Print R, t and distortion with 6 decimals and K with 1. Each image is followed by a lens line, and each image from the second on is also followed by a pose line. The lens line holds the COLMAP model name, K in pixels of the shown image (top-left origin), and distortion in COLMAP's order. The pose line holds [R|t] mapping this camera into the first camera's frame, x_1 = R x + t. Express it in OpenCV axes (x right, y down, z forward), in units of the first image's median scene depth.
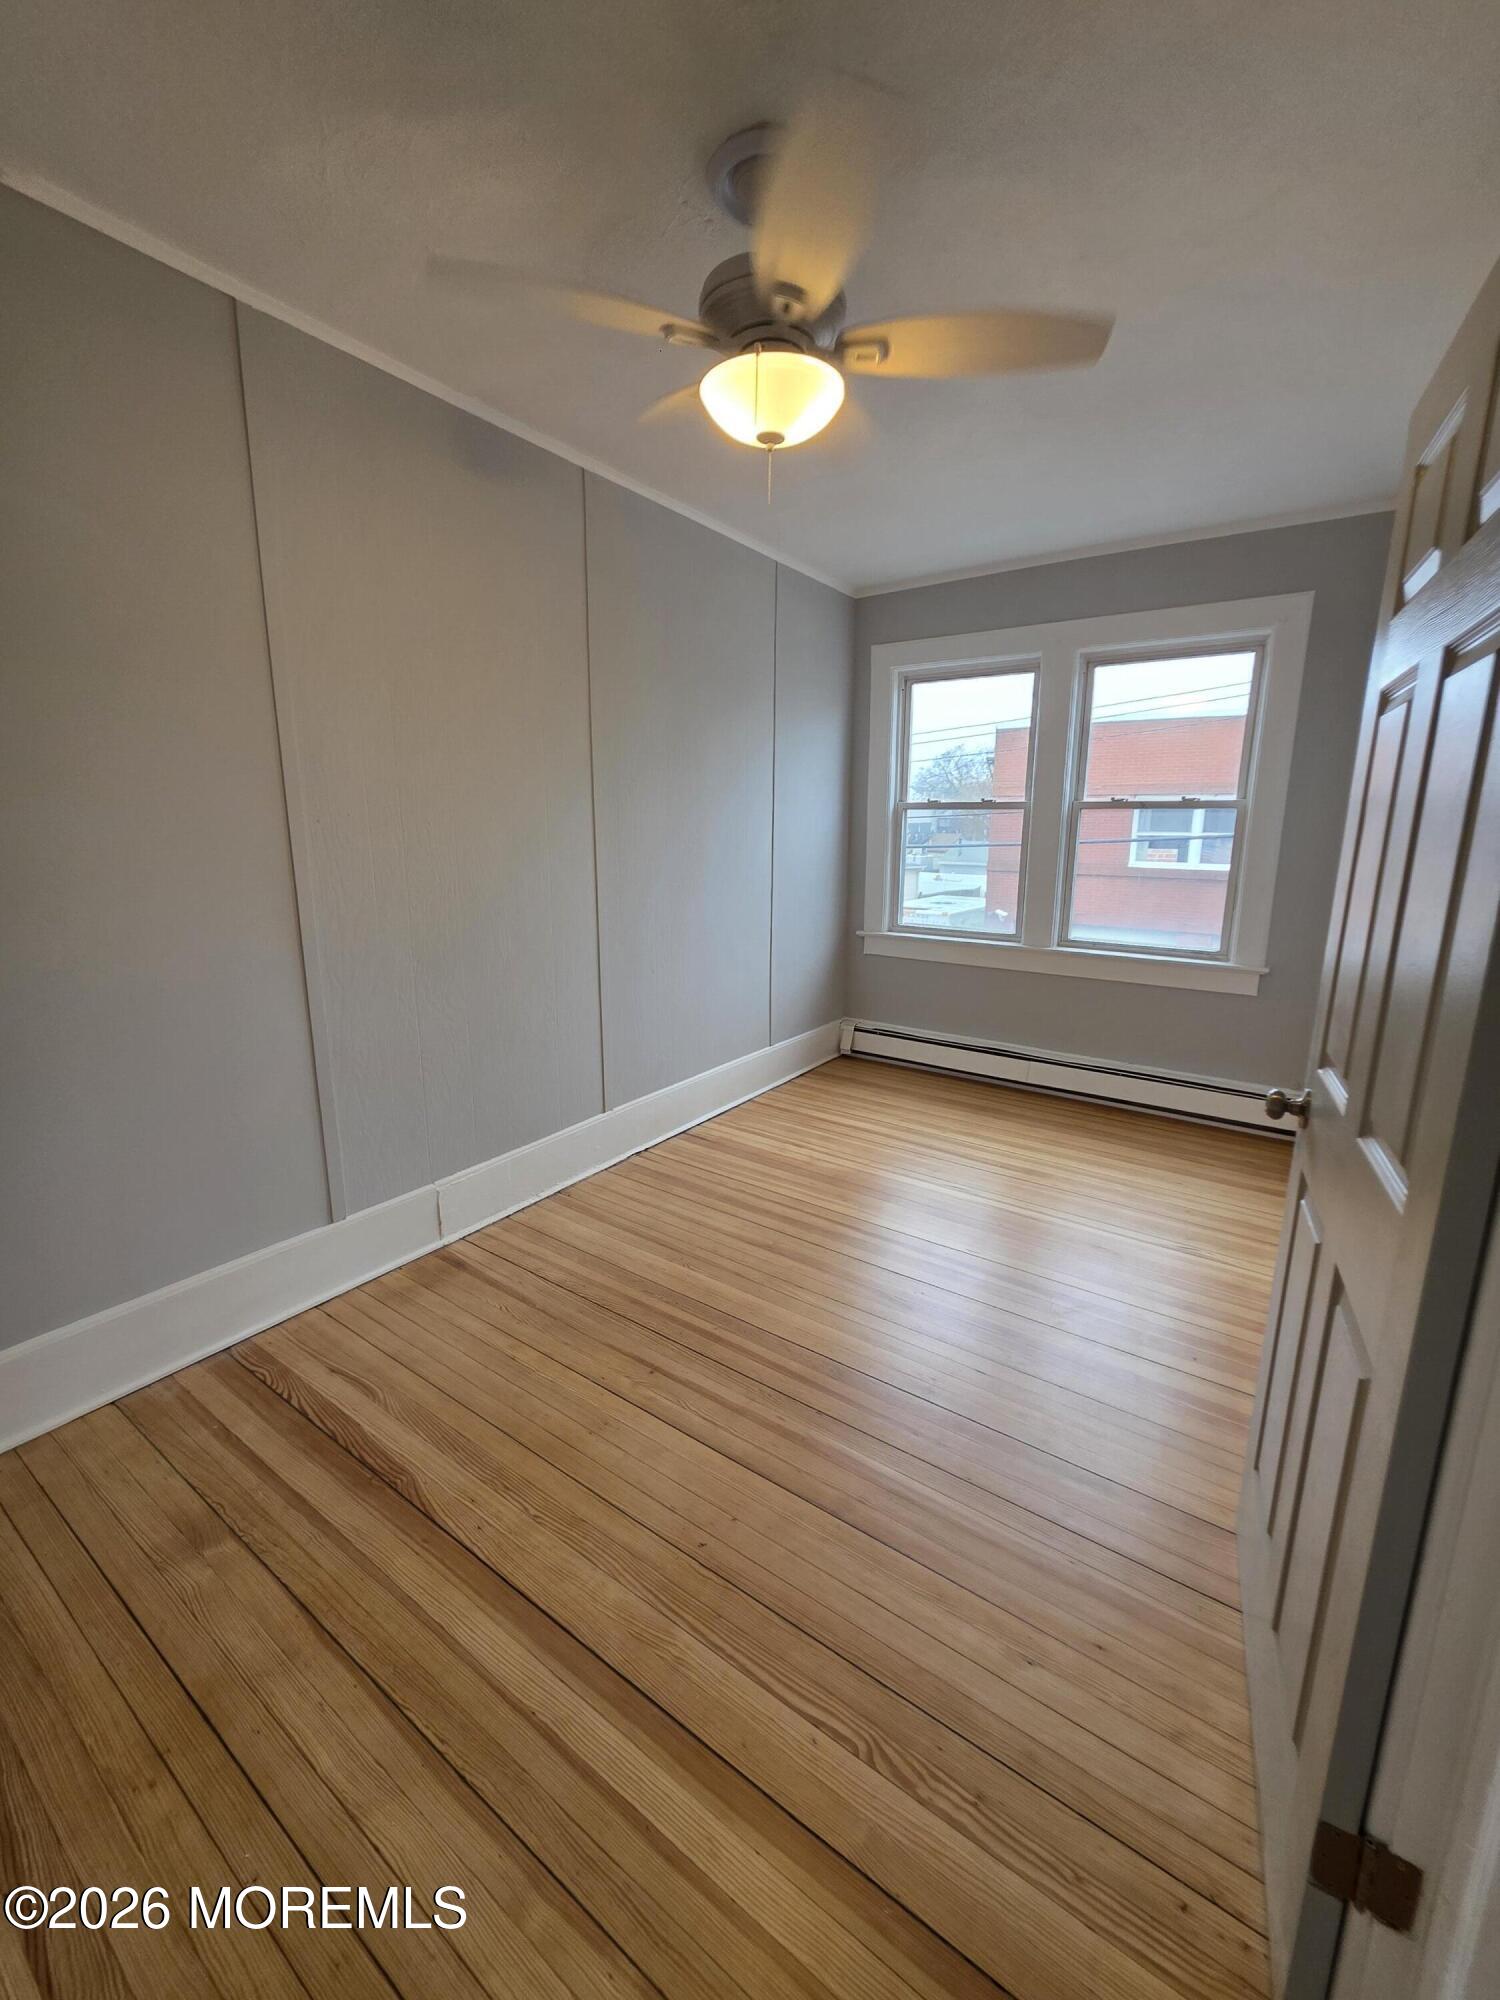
lens RADIAL K [[813.1, 0, 750.0], [0, 813.1, 1000.0], [0, 0, 1]] dist [-0.001329, 0.000039]
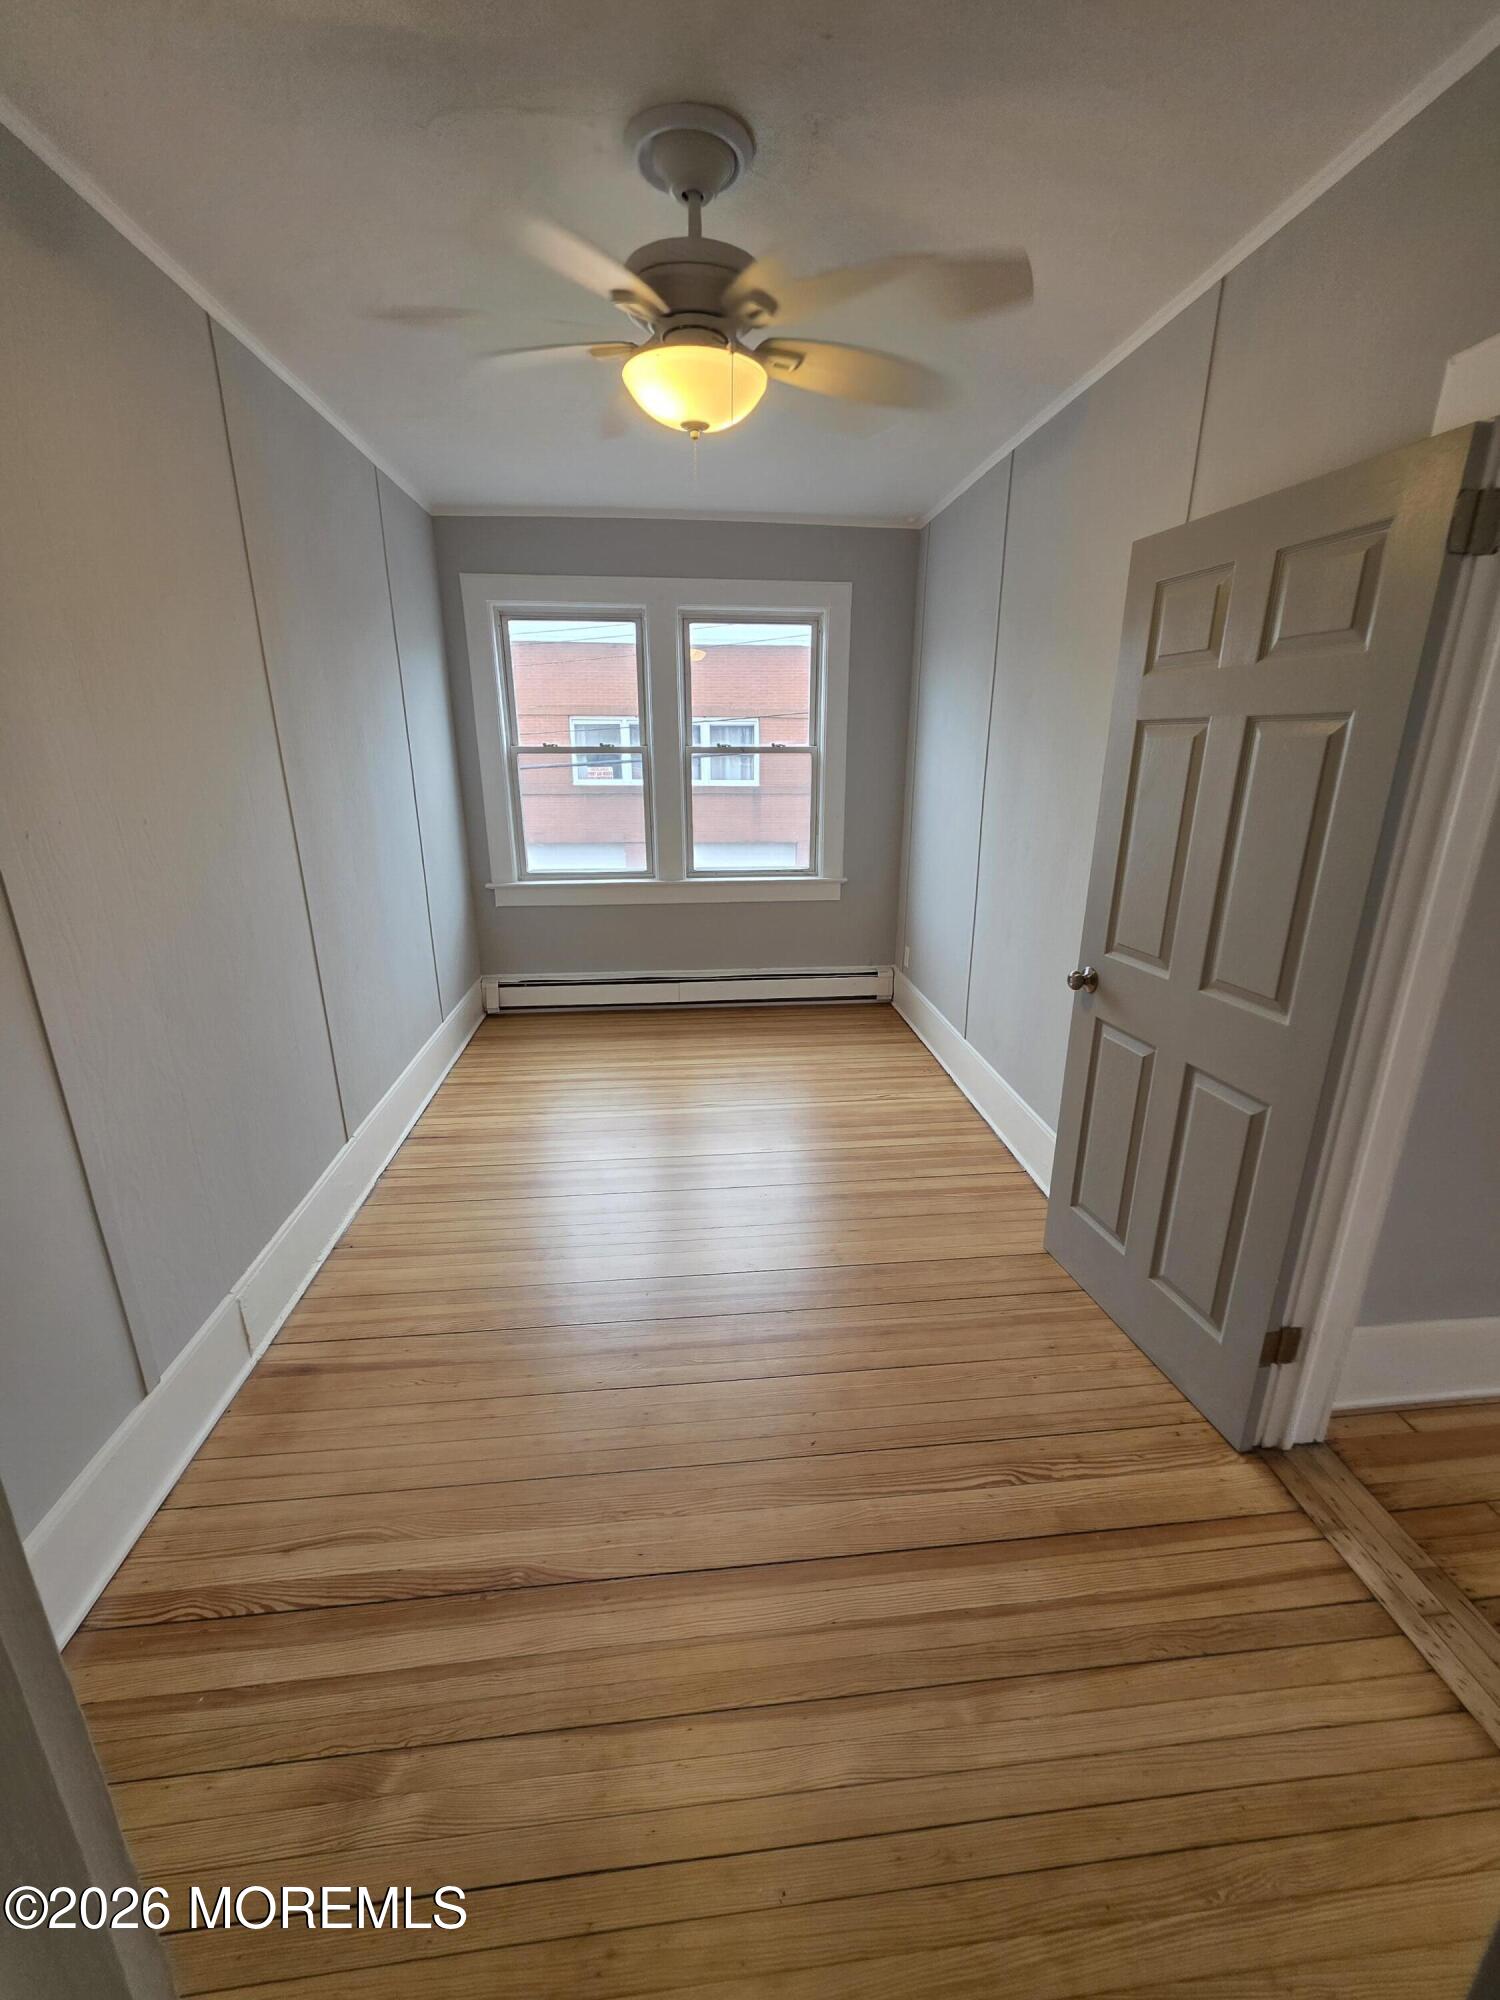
lens RADIAL K [[815.2, 0, 764.2], [0, 815.2, 999.5], [0, 0, 1]] dist [-0.000385, 0.000140]
pose [[0.751513, -0.208624, 0.625863, -0.316961], [0.145720, 0.977743, 0.150945, -0.062916], [-0.643424, -0.022237, 0.765187, 0.071809]]
